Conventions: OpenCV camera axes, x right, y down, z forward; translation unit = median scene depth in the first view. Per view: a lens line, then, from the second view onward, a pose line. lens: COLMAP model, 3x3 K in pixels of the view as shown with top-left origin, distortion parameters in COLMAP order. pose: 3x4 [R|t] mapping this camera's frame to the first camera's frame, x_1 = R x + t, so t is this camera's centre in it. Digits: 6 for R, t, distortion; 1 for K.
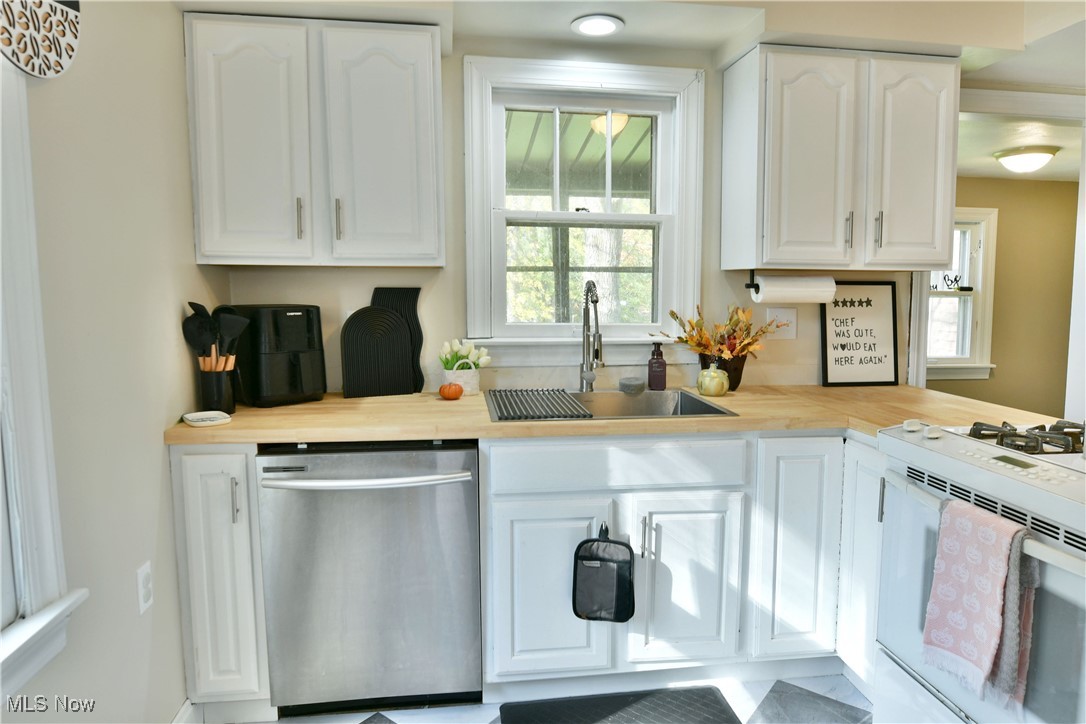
lens RADIAL K [[678.9, 0, 547.7], [0, 678.9, 354.2], [0, 0, 1]] dist [0.011146, 0.003114]
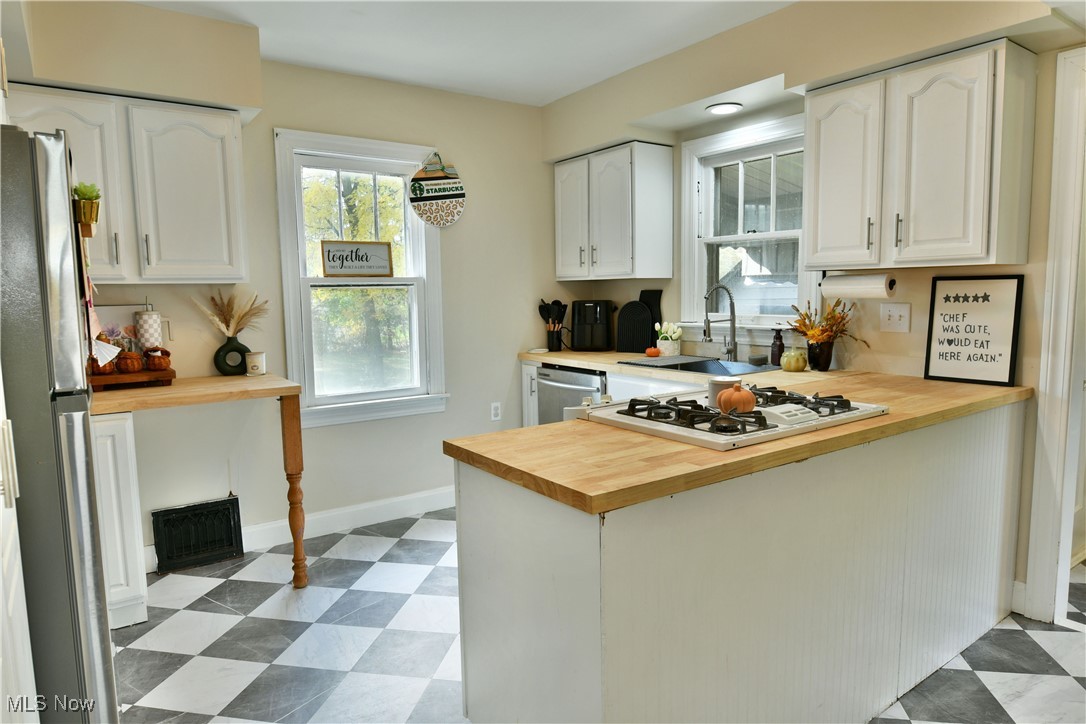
lens RADIAL K [[678.9, 0, 545.3], [0, 678.9, 365.5], [0, 0, 1]] dist [0.011146, 0.003114]
pose [[0.447013, 0.082920, -0.890676, 1.067967], [-0.075915, 0.995619, 0.054590, 0.014095], [0.891300, 0.043213, 0.451350, 0.014055]]
